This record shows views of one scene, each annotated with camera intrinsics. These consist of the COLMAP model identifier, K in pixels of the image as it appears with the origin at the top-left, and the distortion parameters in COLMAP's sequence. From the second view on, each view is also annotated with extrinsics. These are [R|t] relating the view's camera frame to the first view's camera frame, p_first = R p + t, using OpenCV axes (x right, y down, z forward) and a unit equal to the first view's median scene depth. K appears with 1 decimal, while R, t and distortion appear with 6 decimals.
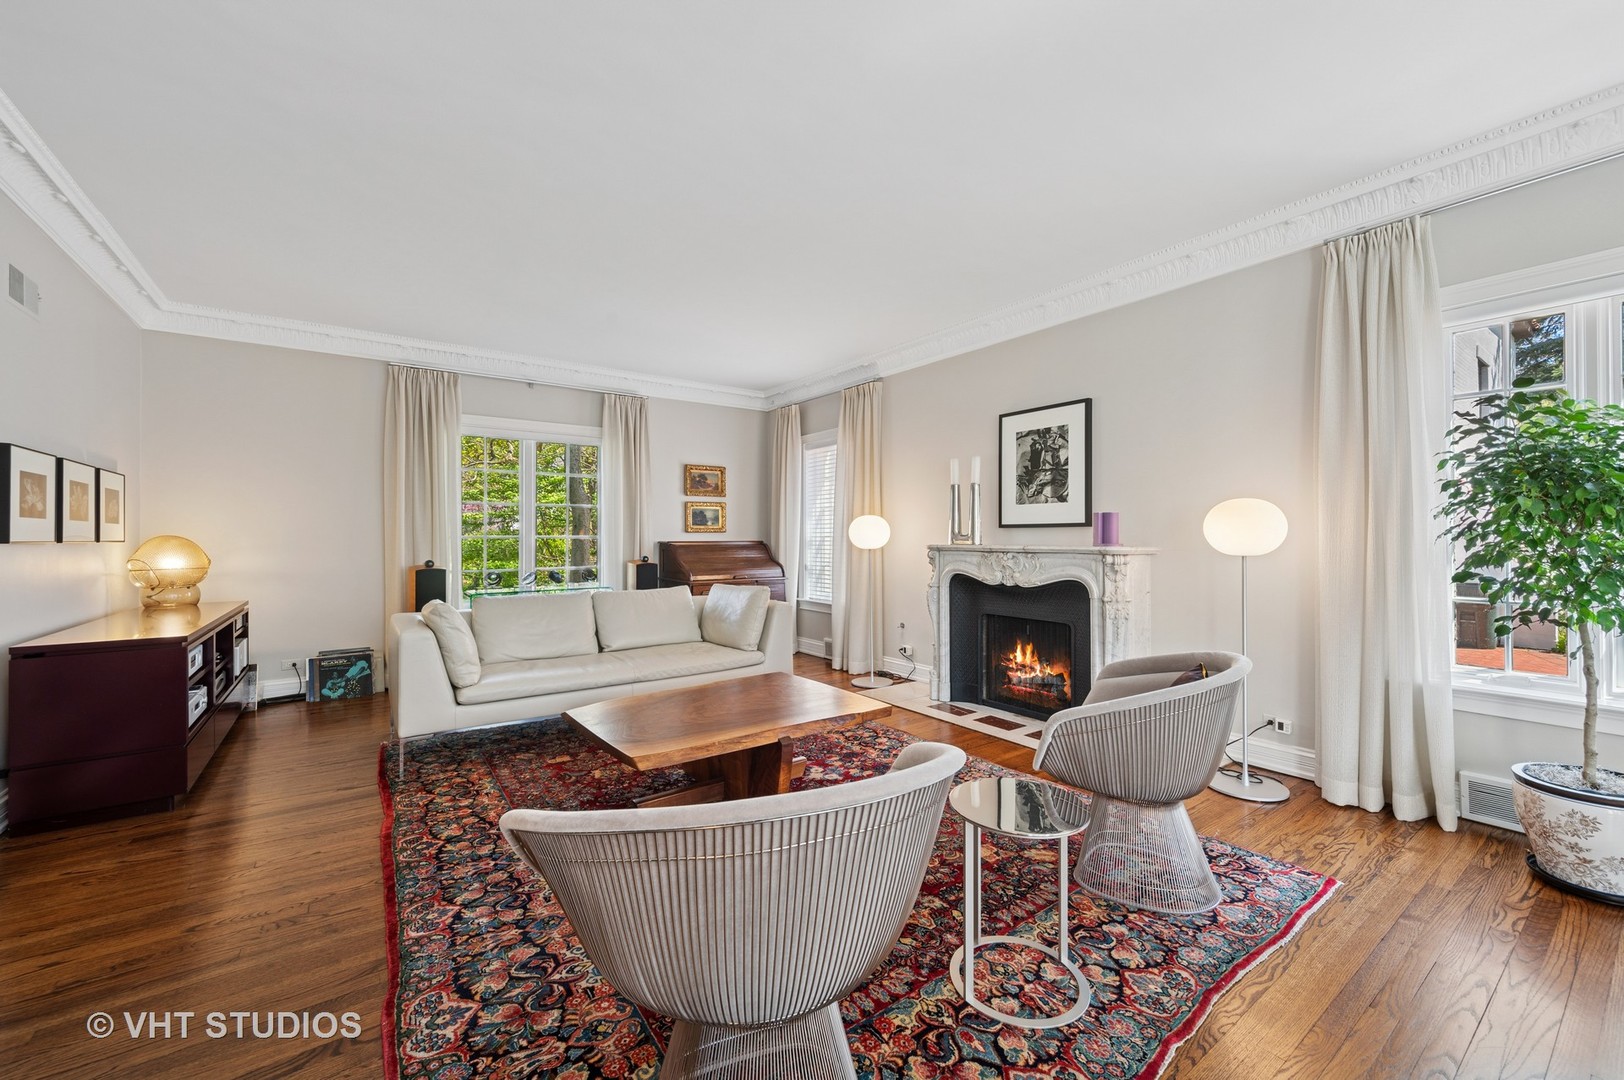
lens RADIAL K [[640.2, 0, 821.4], [0, 640.2, 539.2], [0, 0, 1]] dist [0.000152, -0.000329]
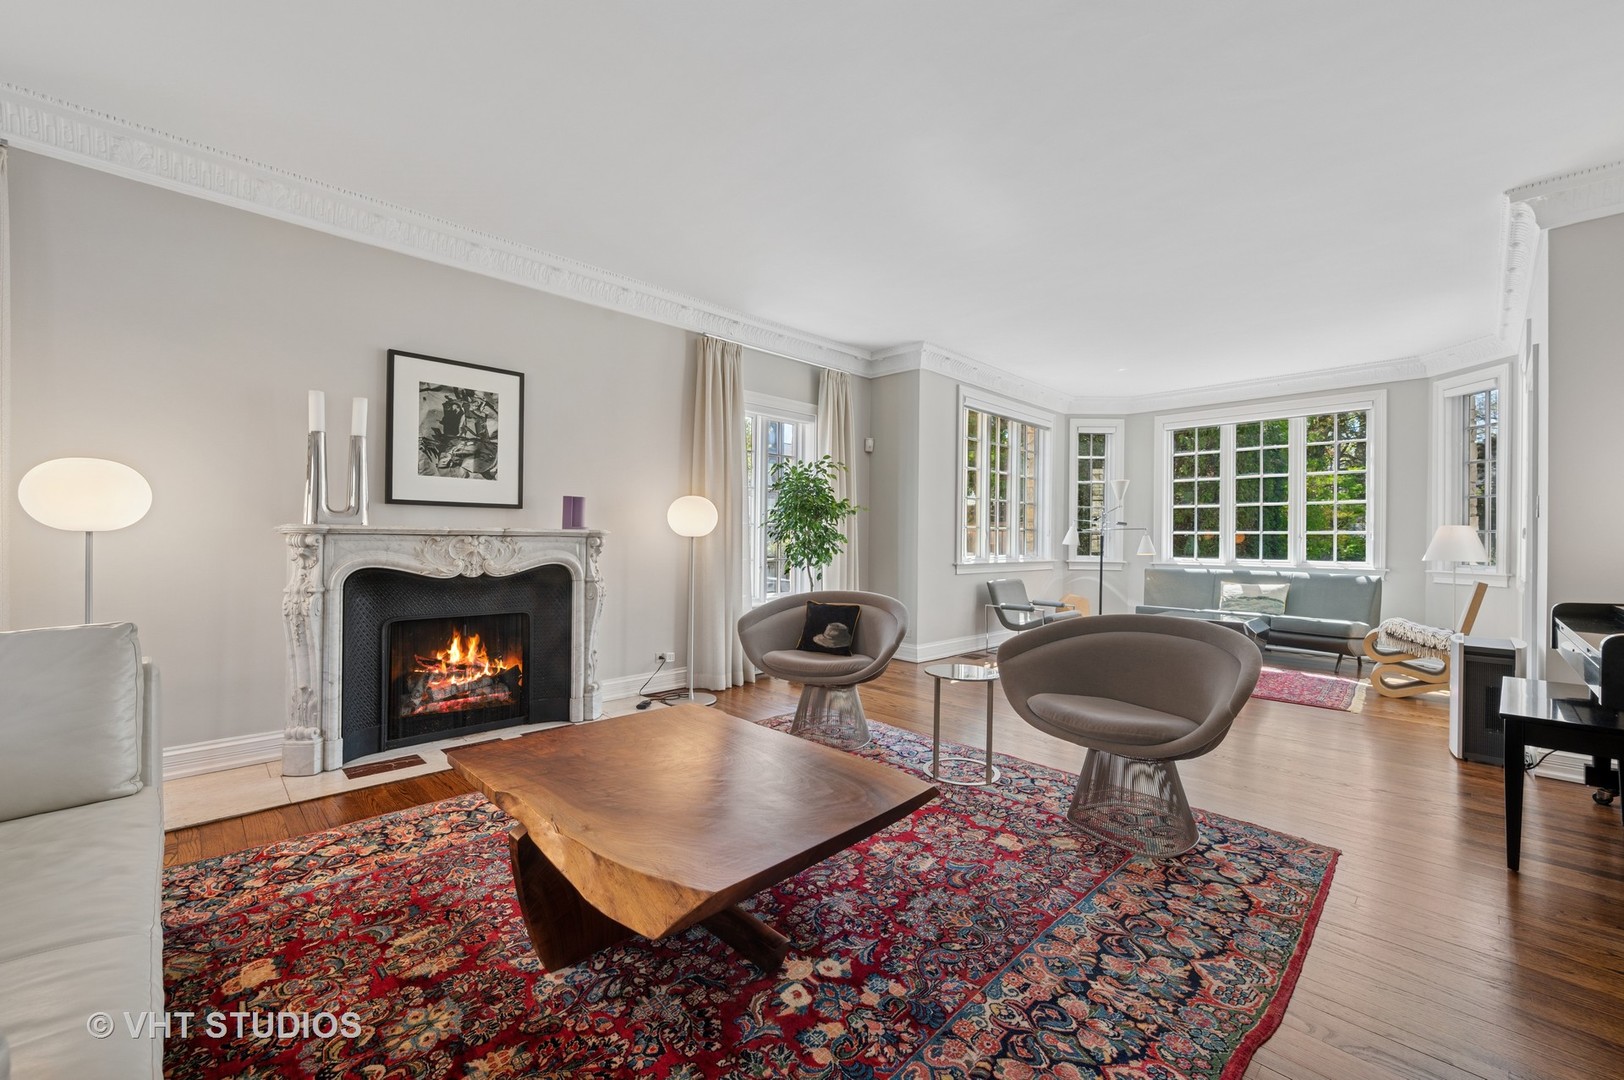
lens RADIAL K [[640.2, 0, 820.5], [0, 640.2, 540.3], [0, 0, 1]] dist [0.000152, -0.000329]
pose [[-0.141222, -0.003088, 0.989973, -1.154015], [-0.006020, 0.999979, 0.002260, 0.044259], [-0.989960, -0.005641, -0.141238, 1.371700]]
